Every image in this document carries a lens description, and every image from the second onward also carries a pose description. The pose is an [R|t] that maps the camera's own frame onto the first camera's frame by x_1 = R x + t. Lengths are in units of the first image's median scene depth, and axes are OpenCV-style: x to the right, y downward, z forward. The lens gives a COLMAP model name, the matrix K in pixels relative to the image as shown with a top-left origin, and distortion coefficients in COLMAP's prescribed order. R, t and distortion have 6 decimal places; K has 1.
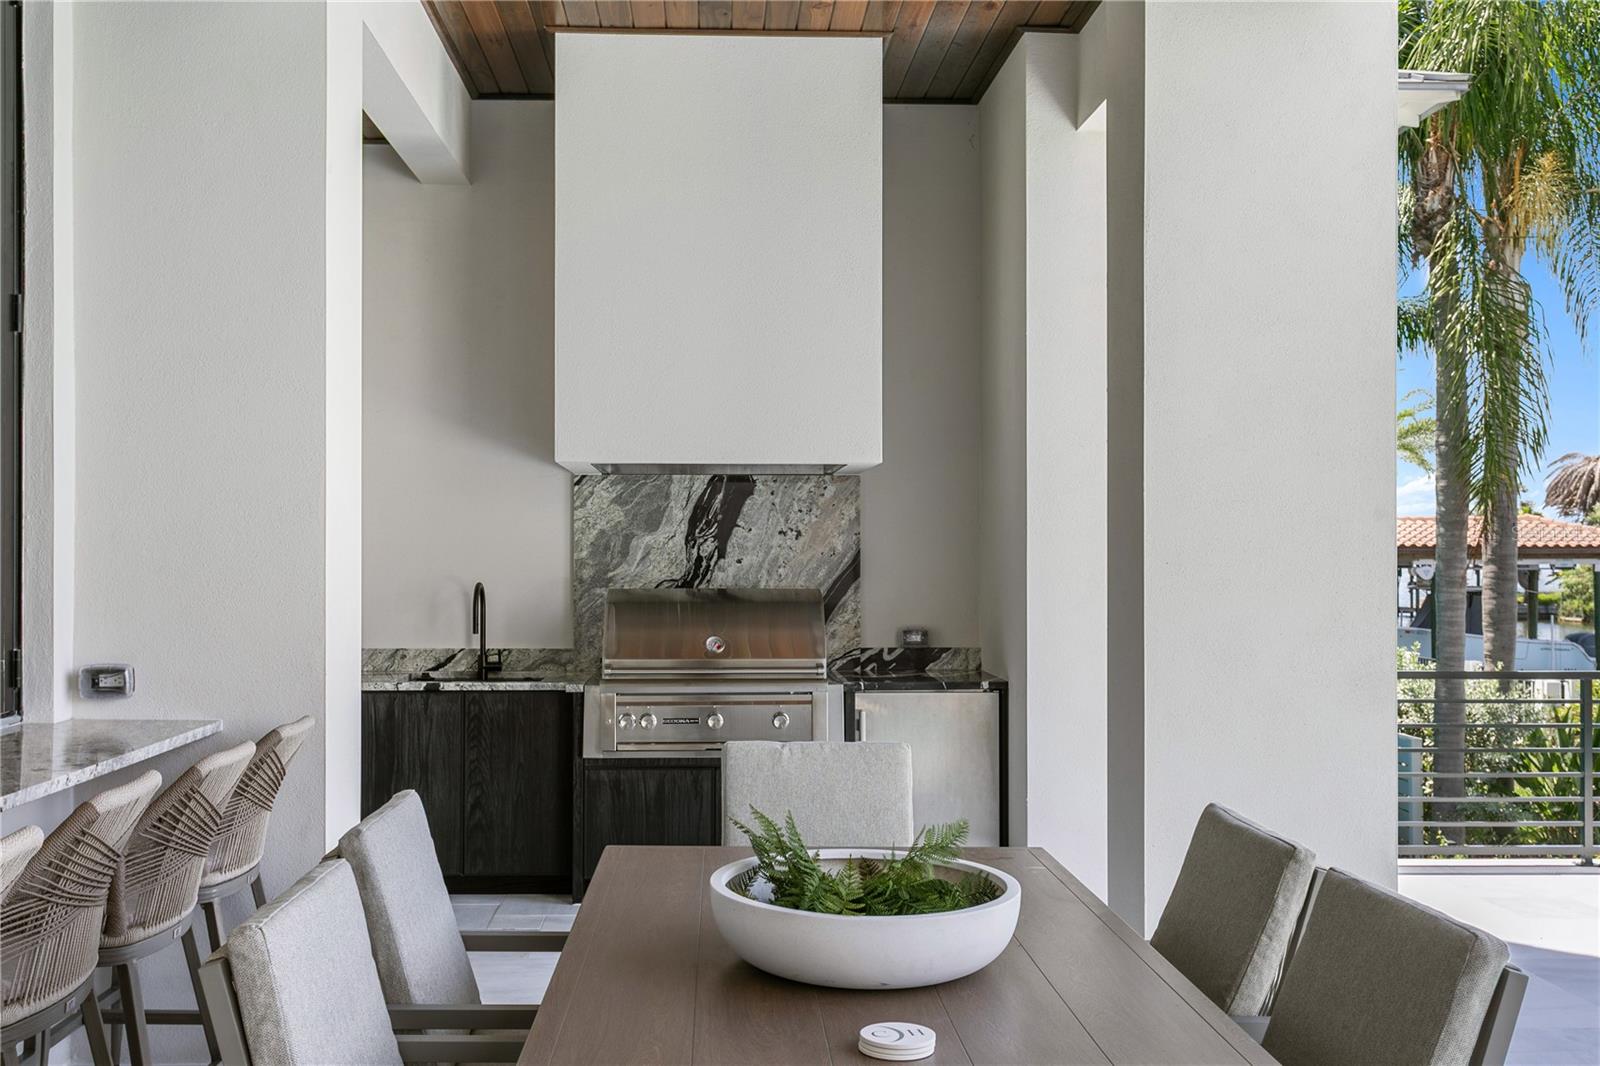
lens RADIAL K [[1559.2, 0, 800.0], [0, 1559.2, 533.0], [0, 0, 1]] dist [0.010999, 0.001224]
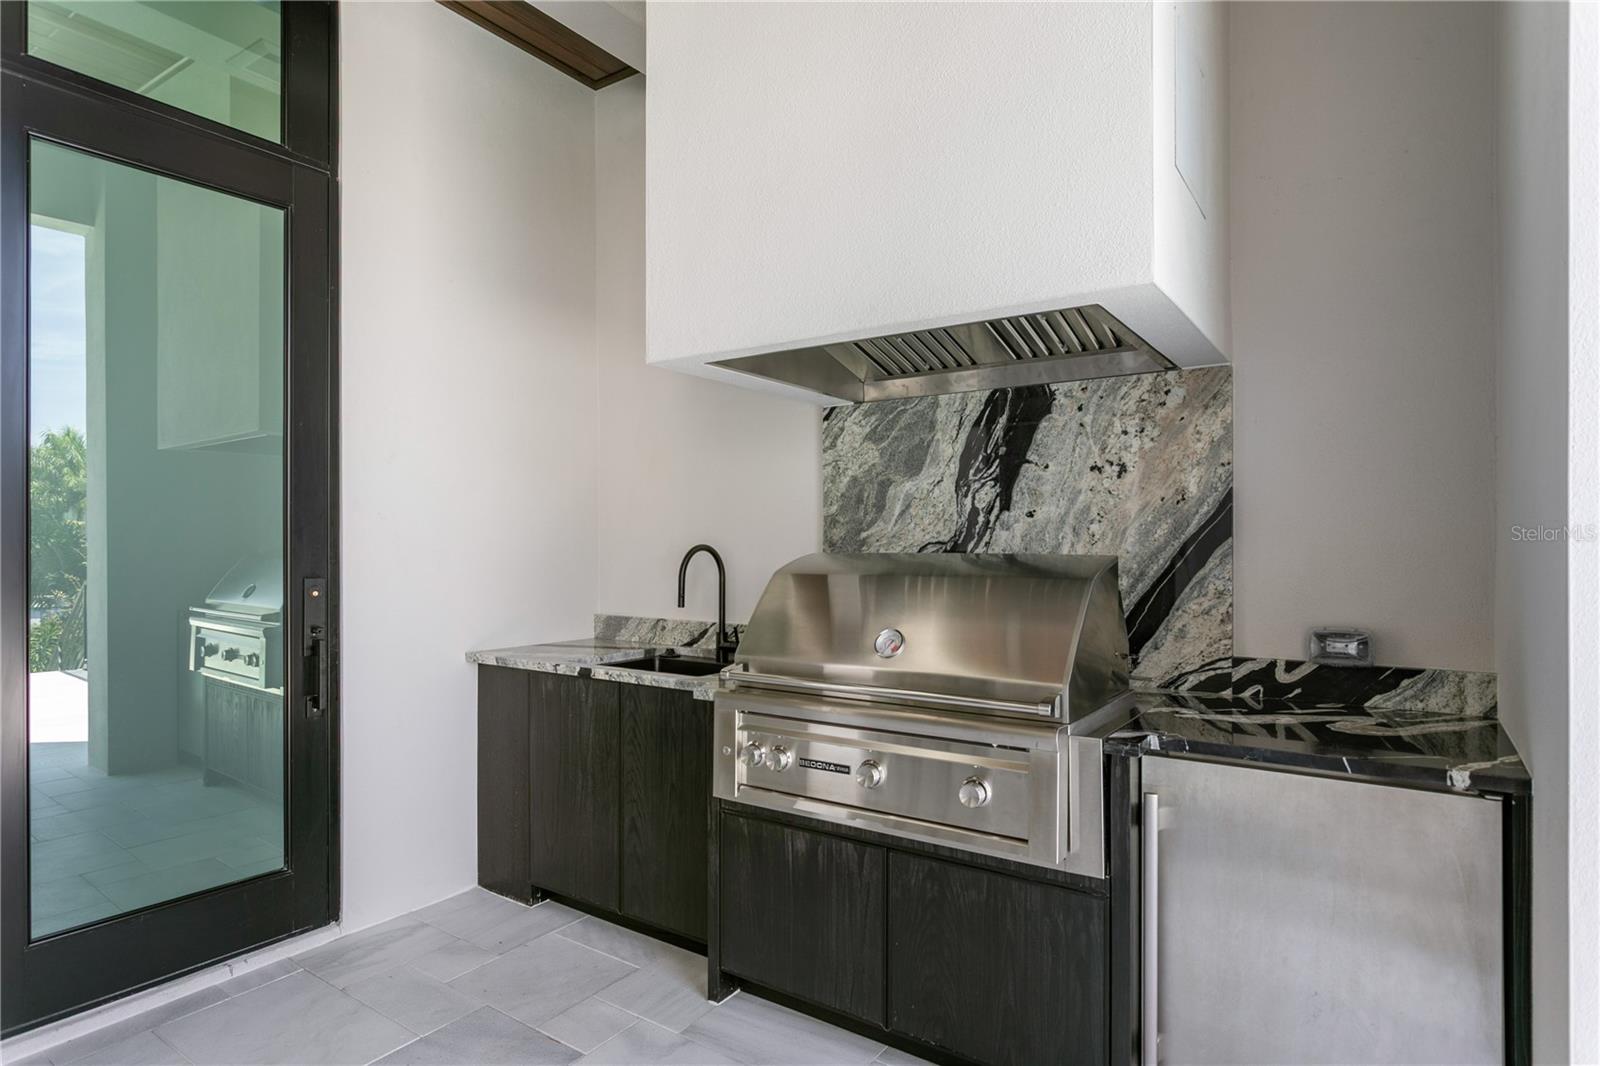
lens RADIAL K [[875.4, 0, 800.0], [0, 875.4, 533.0], [0, 0, 1]] dist [-0.002587, -0.000432]
pose [[0.786630, -0.009030, -0.617359, 0.115477], [0.008015, 0.999958, -0.004414, 0.027115], [0.617373, -0.001476, 0.786669, 0.643868]]
